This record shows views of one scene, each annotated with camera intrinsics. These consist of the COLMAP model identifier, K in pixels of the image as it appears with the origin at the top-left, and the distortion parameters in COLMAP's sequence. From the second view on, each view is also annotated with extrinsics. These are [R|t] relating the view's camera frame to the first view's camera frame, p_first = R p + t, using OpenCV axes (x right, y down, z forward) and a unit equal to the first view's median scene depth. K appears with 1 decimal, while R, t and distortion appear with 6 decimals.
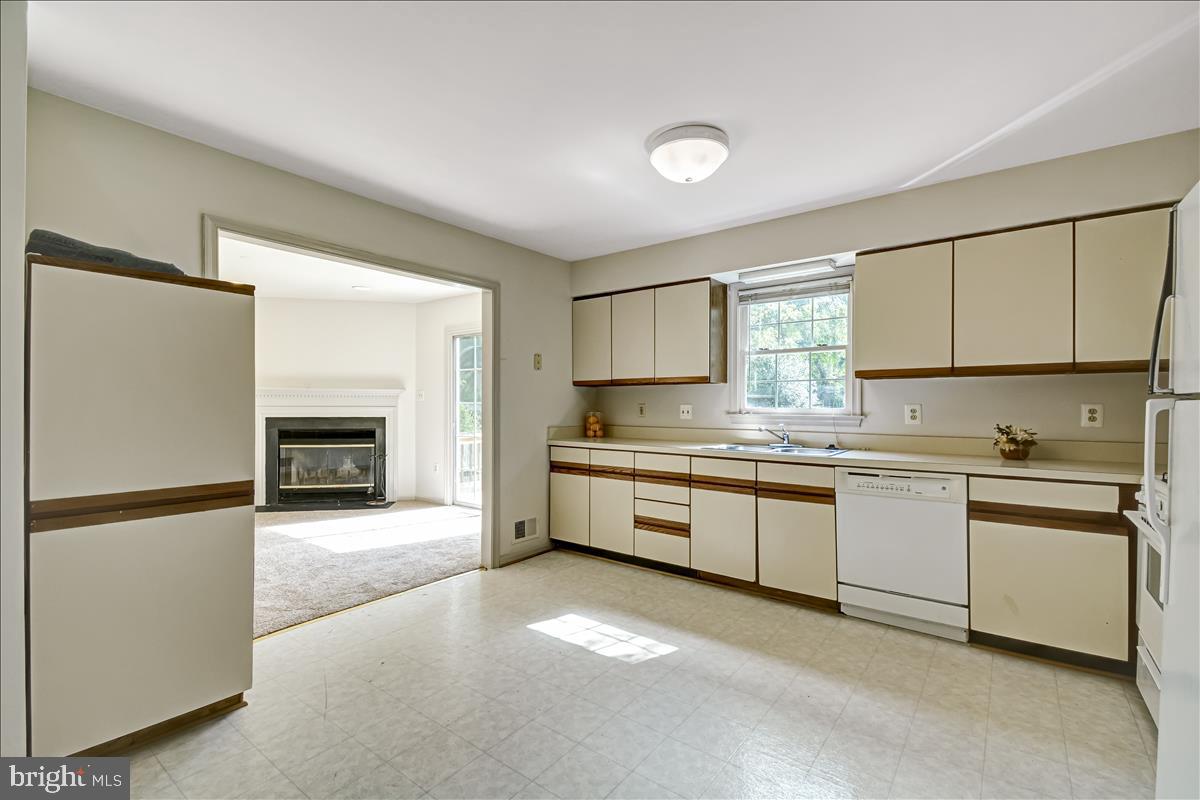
lens RADIAL K [[528.7, 0, 606.3], [0, 528.7, 401.9], [0, 0, 1]] dist [0.032772, -0.027884]
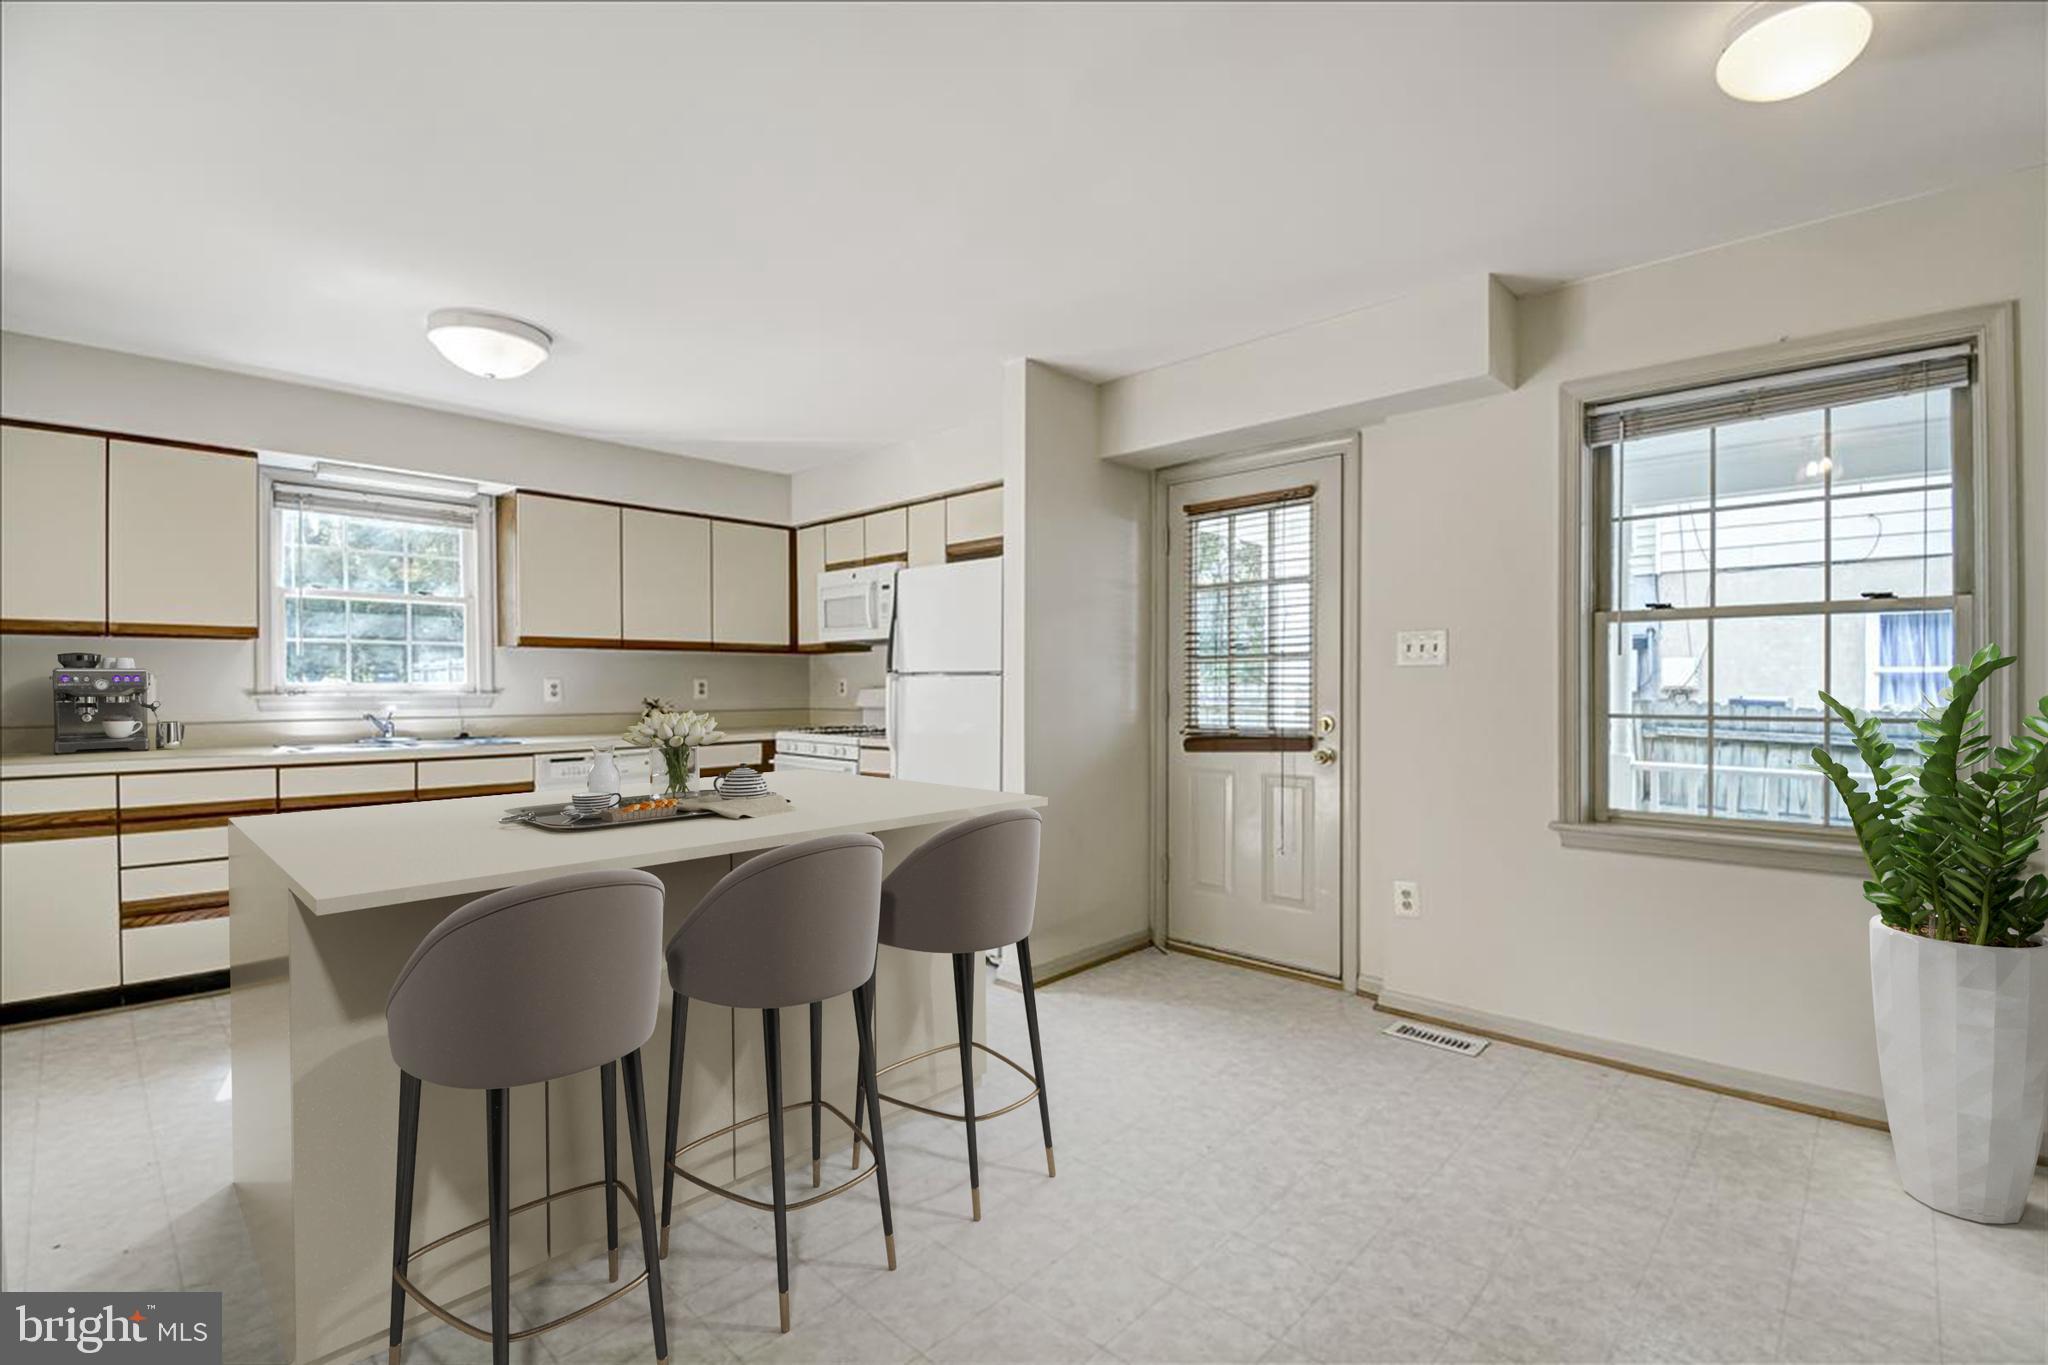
lens RADIAL K [[902.2, 0, 1034.8], [0, 902.2, 685.7], [0, 0, 1]] dist [0.032772, -0.027884]
pose [[0.103426, -0.003465, 0.994631, -0.735350], [-0.005015, 0.999979, 0.004005, 0.005927], [-0.994624, -0.005402, 0.103407, 0.080004]]
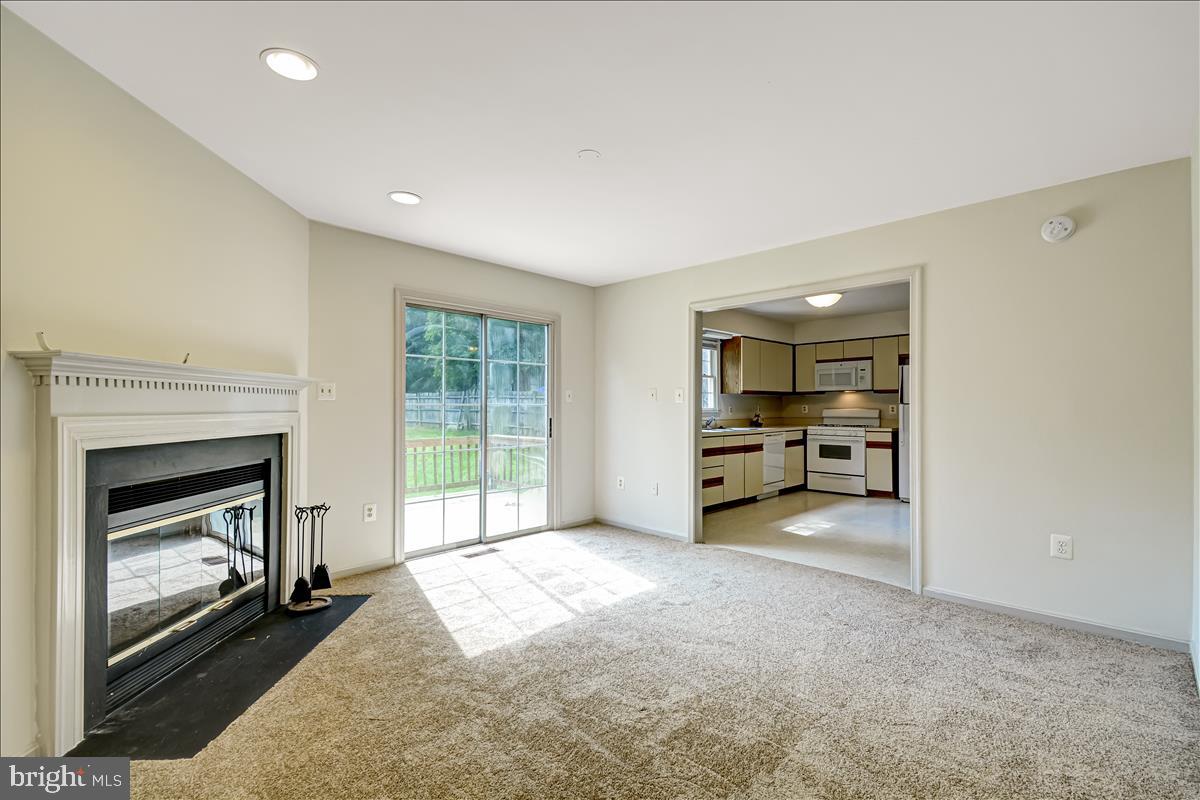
lens RADIAL K [[520.0, 0, 606.9], [0, 520.0, 404.0], [0, 0, 1]] dist [0.035720, 0.000067]
pose [[0.130644, 0.005163, 0.991416, -1.543743], [-0.001096, 0.999987, -0.005063, 0.008025], [-0.991429, -0.000425, 0.130648, 1.148071]]
